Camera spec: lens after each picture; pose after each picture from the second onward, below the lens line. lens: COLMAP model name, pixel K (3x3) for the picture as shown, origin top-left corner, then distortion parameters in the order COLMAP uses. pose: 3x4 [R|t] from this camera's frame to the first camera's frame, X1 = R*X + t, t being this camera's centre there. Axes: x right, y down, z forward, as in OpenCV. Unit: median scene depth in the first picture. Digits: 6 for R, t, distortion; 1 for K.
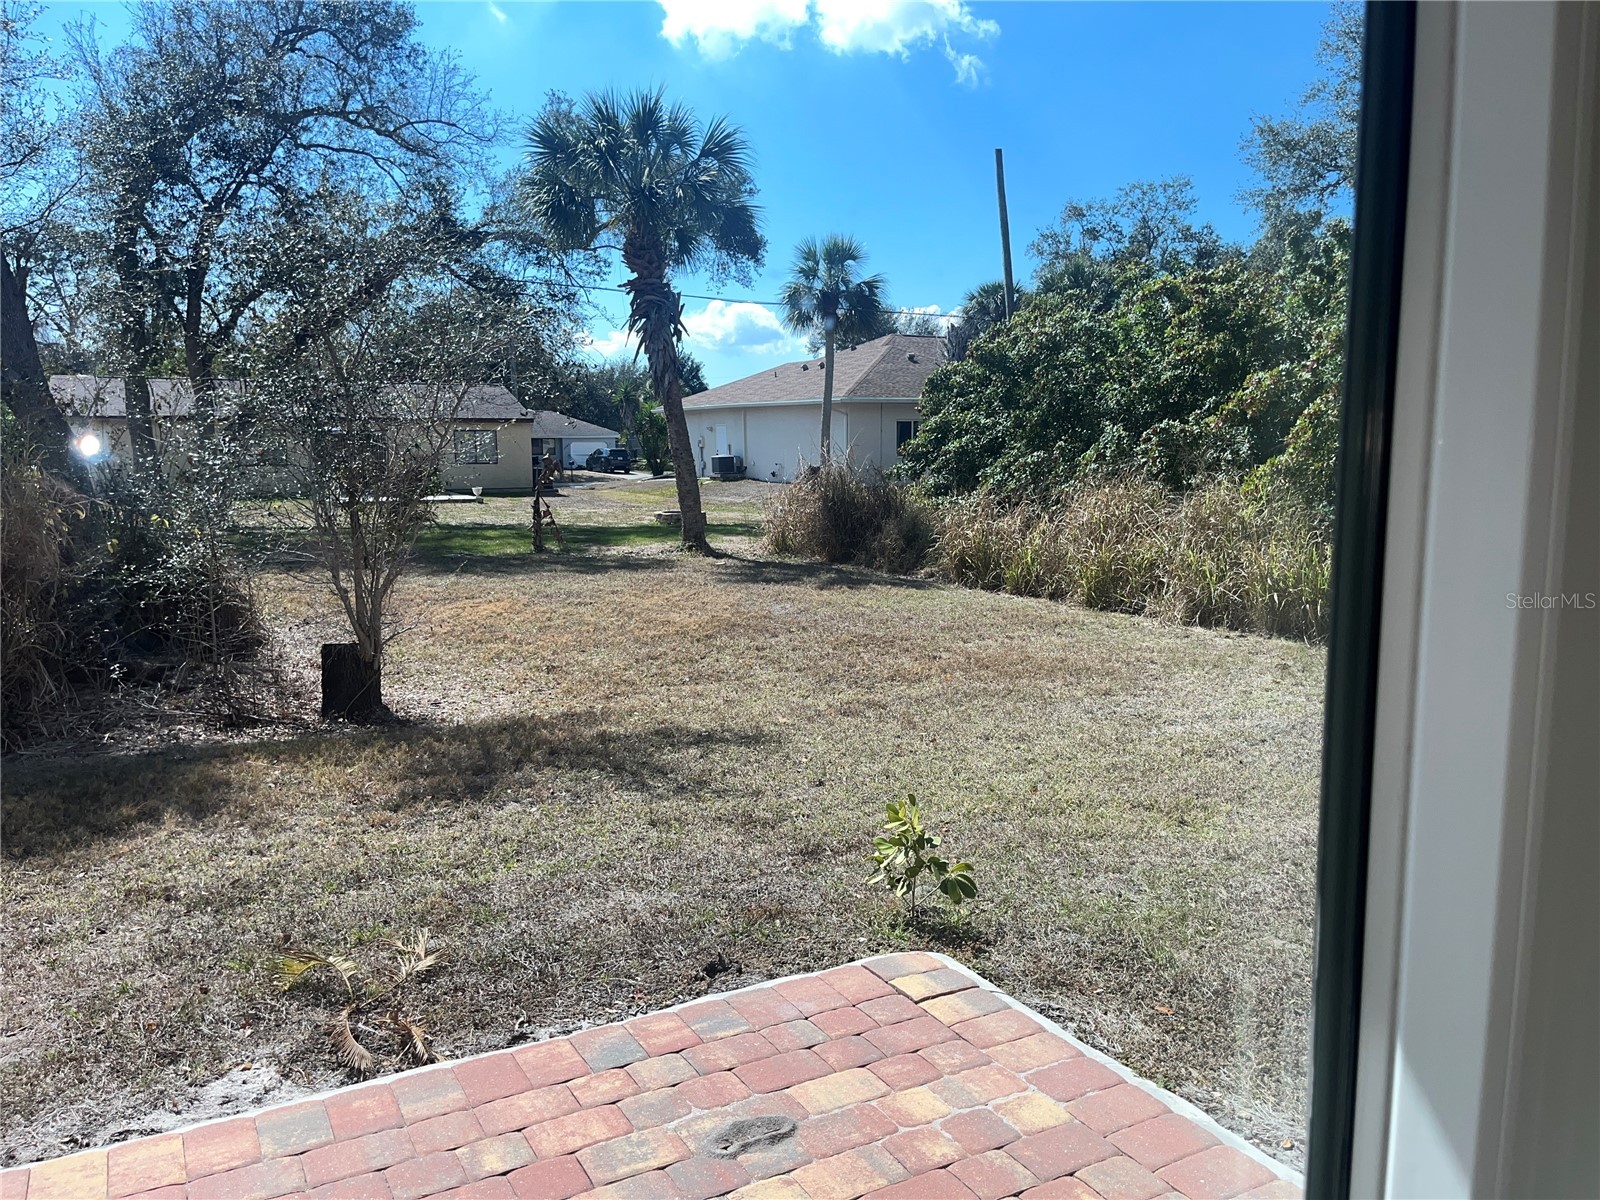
lens RADIAL K [[1207.1, 0, 805.0], [0, 1207.1, 597.8], [0, 0, 1]] dist [0.064448, -0.093687]
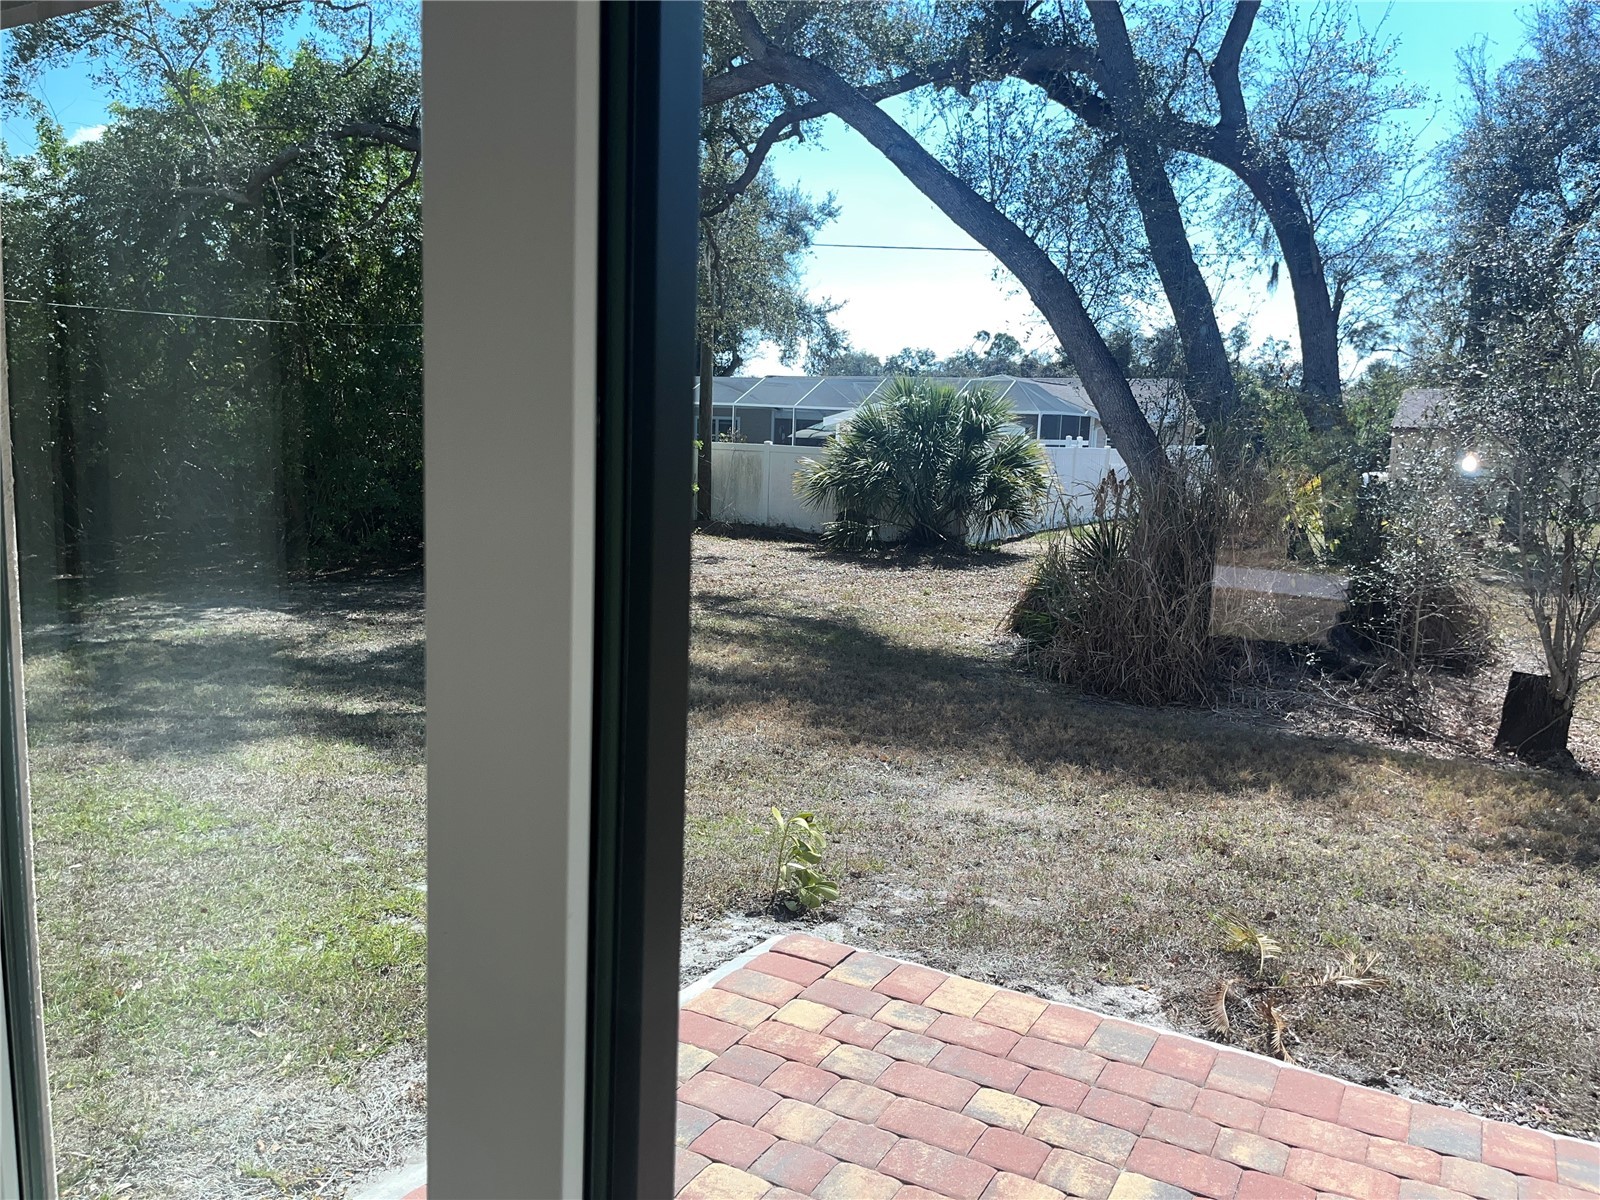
lens RADIAL K [[1207.1, 0, 804.0], [0, 1207.1, 590.9], [0, 0, 1]] dist [0.064448, -0.093687]
pose [[0.523594, 0.134093, -0.841349, 0.102728], [-0.147241, 0.986919, 0.065661, -0.004301], [0.839148, 0.089501, 0.536489, 0.030491]]
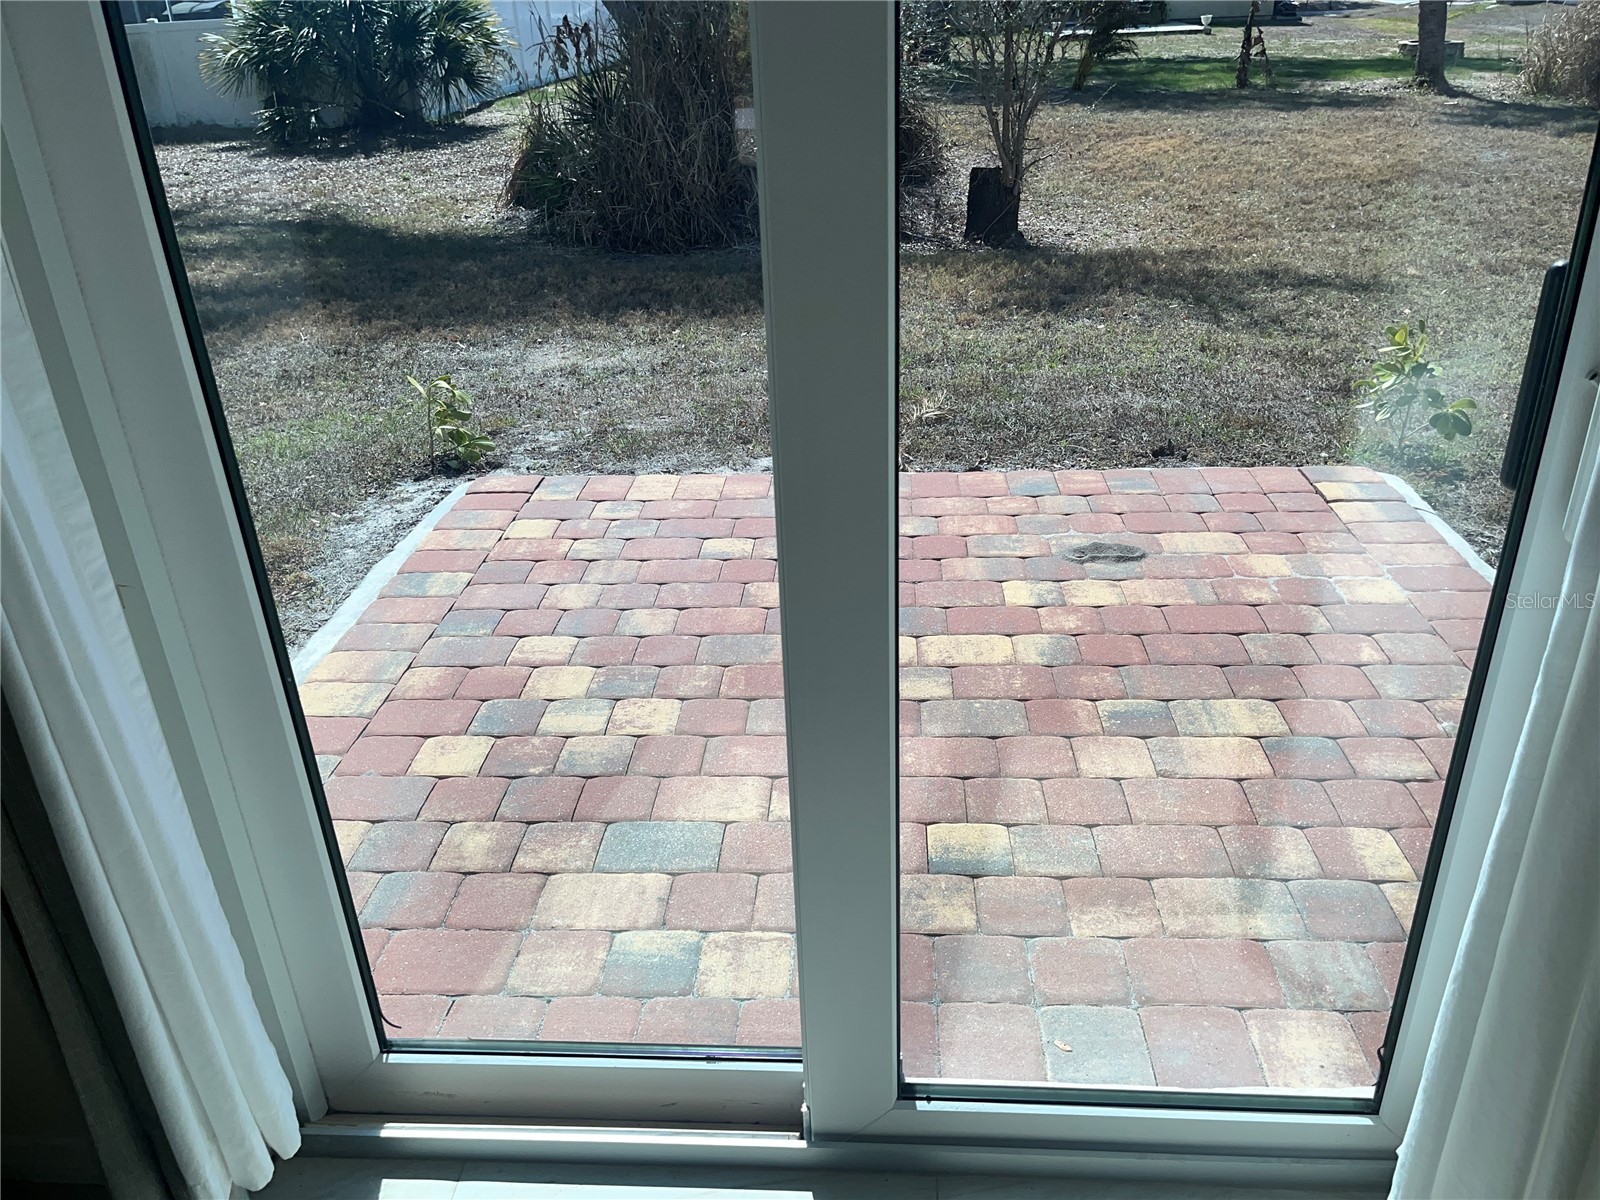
lens RADIAL K [[1207.1, 0, 804.6], [0, 1207.1, 608.9], [0, 0, 1]] dist [0.064448, -0.093687]
pose [[0.841203, 0.220748, -0.493606, 0.094951], [-0.034244, 0.932787, 0.358797, 0.021807], [0.539633, -0.284918, 0.792223, -0.039314]]
